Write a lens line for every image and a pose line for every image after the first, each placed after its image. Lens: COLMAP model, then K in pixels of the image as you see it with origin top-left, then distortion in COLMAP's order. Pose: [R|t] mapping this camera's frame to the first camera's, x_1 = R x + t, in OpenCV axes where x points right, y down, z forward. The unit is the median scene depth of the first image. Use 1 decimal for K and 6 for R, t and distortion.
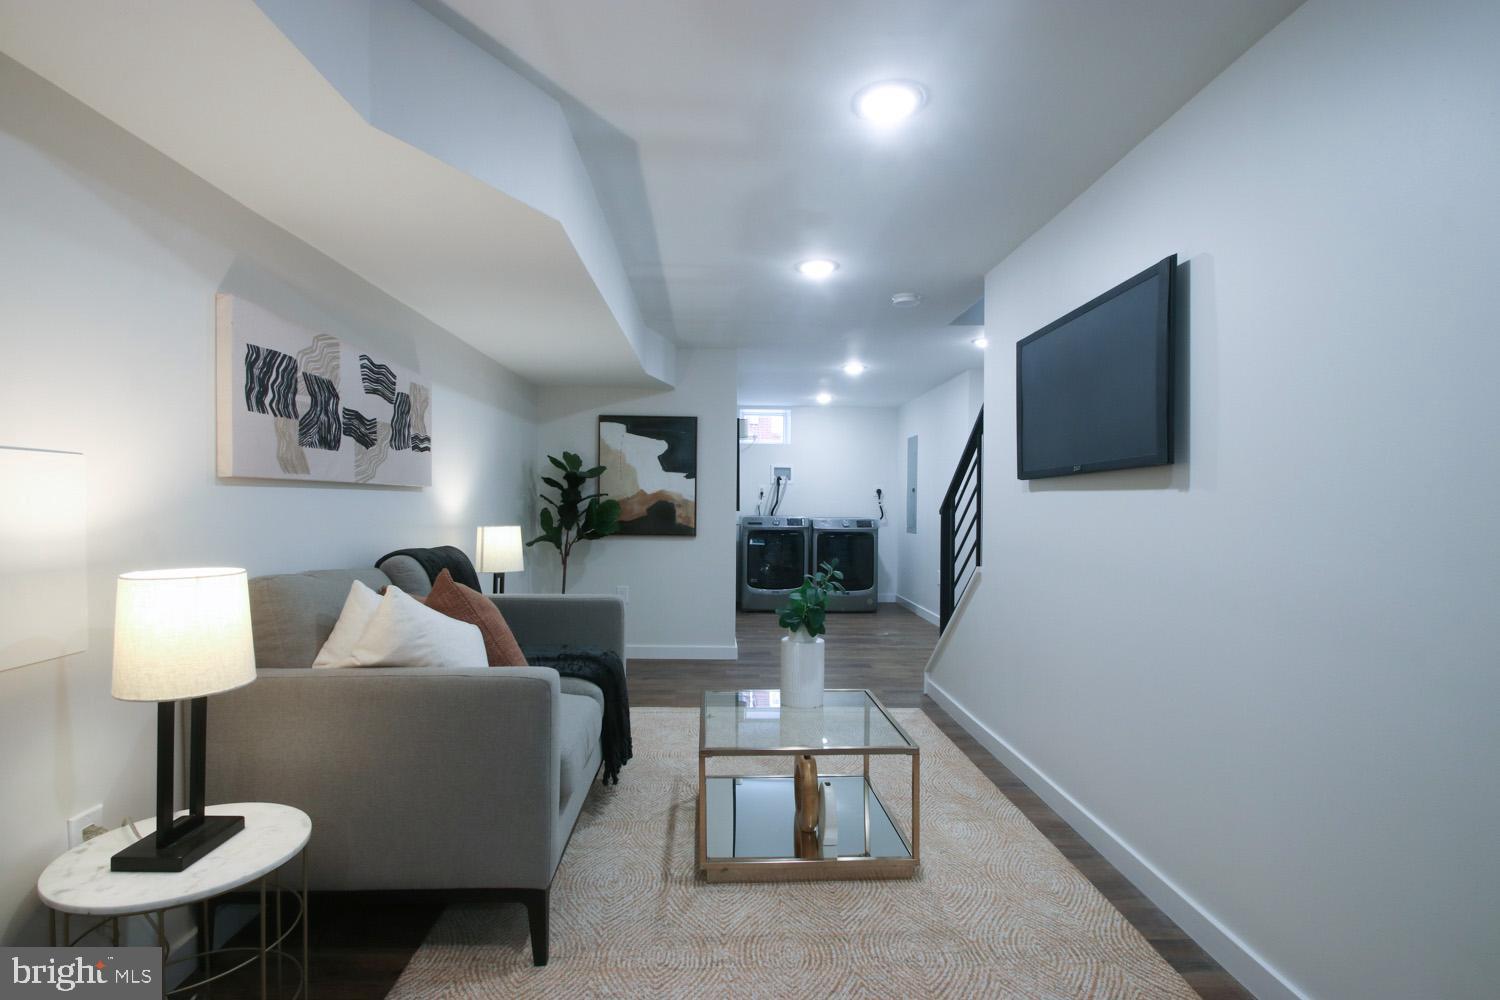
lens RADIAL K [[710.1, 0, 751.2], [0, 710.1, 507.5], [0, 0, 1]] dist [0.000788, -0.000204]
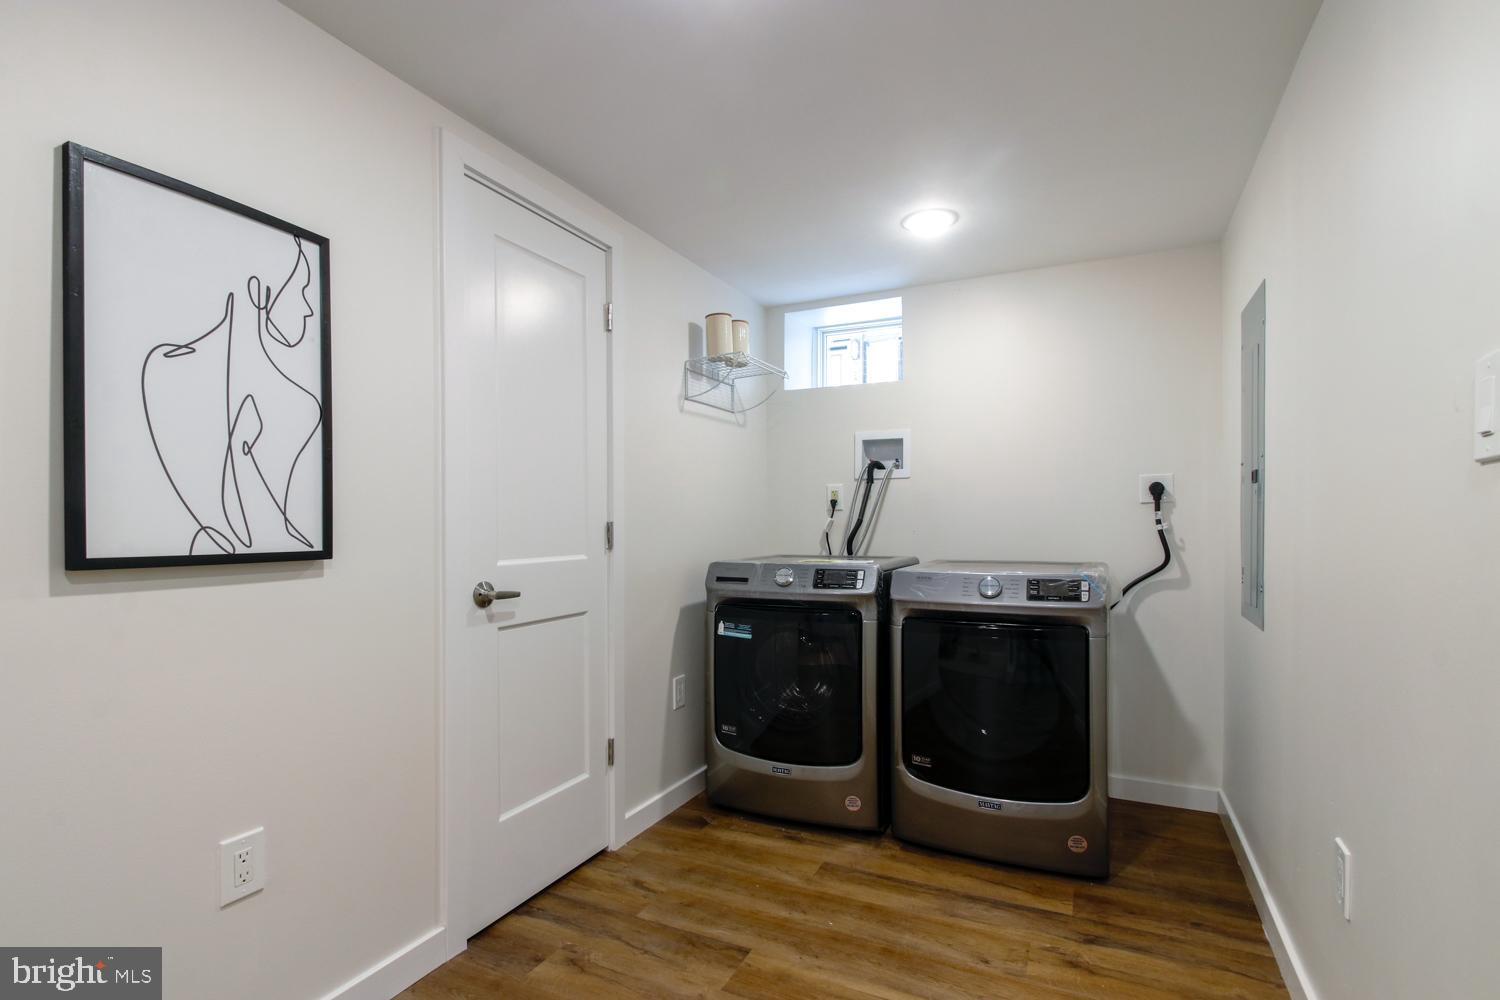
lens RADIAL K [[718.5, 0, 750.6], [0, 718.5, 526.1], [0, 0, 1]] dist [0.001092, -0.000008]
pose [[0.877845, -0.010558, -0.478828, 0.177359], [0.006203, 0.999924, -0.010676, -0.001799], [0.478904, 0.006402, 0.877844, 0.606237]]
